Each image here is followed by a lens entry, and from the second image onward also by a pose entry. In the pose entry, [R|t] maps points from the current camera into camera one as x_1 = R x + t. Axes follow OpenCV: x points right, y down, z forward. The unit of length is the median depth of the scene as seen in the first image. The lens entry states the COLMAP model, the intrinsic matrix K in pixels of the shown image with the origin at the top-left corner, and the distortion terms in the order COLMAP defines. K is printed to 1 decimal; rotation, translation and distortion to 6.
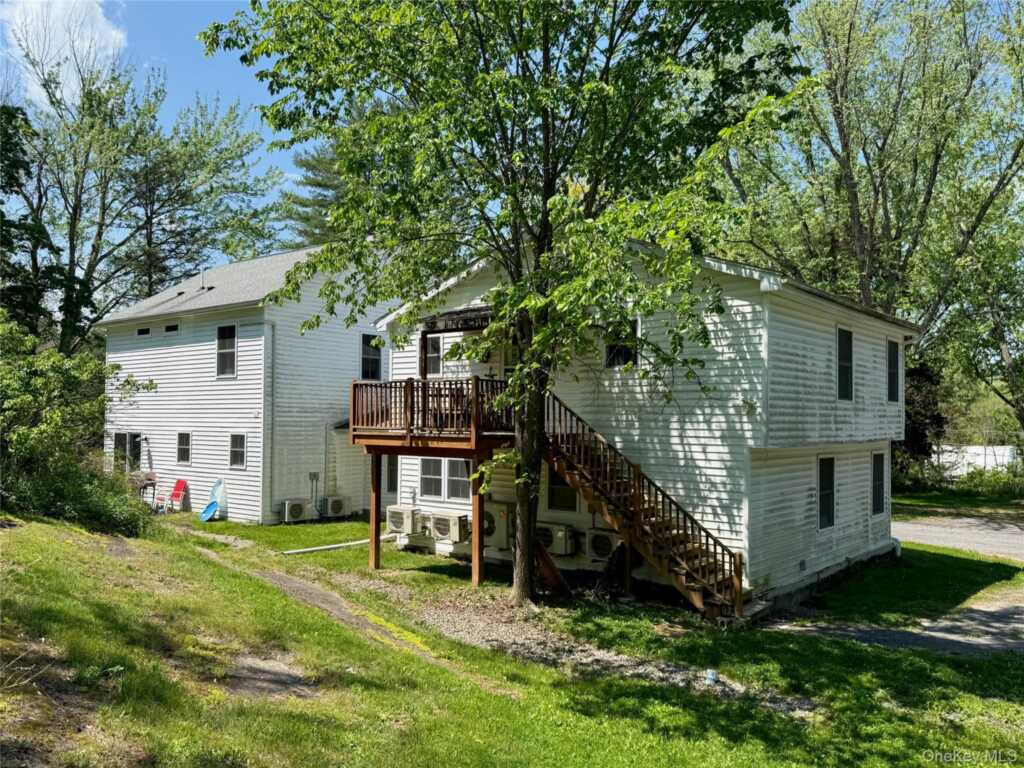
lens RADIAL K [[860.8, 0, 512.9], [0, 860.8, 394.9], [0, 0, 1]] dist [0.069879, -0.161378]
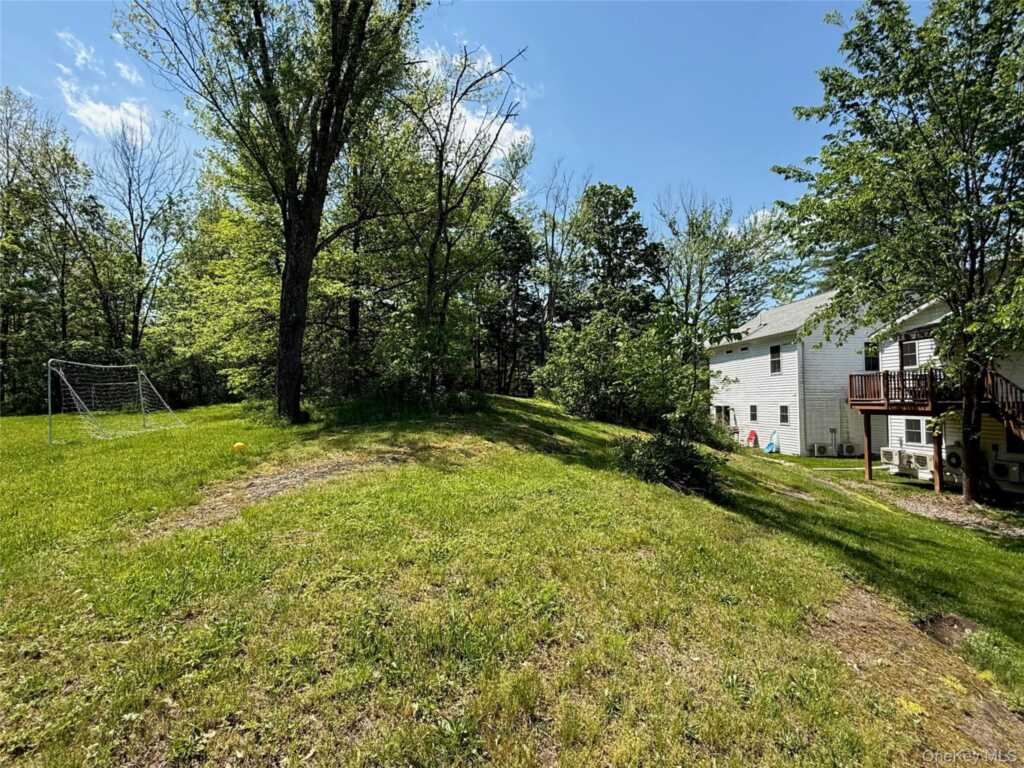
lens RADIAL K [[536.5, 0, 512.0], [0, 536.5, 384.0], [0, 0, 1]] dist [0.003135, 0.001029]
pose [[0.709819, -0.034834, -0.703522, 0.067331], [0.032210, 0.999337, -0.016983, 0.001556], [0.703647, -0.010606, 0.710470, -0.190047]]
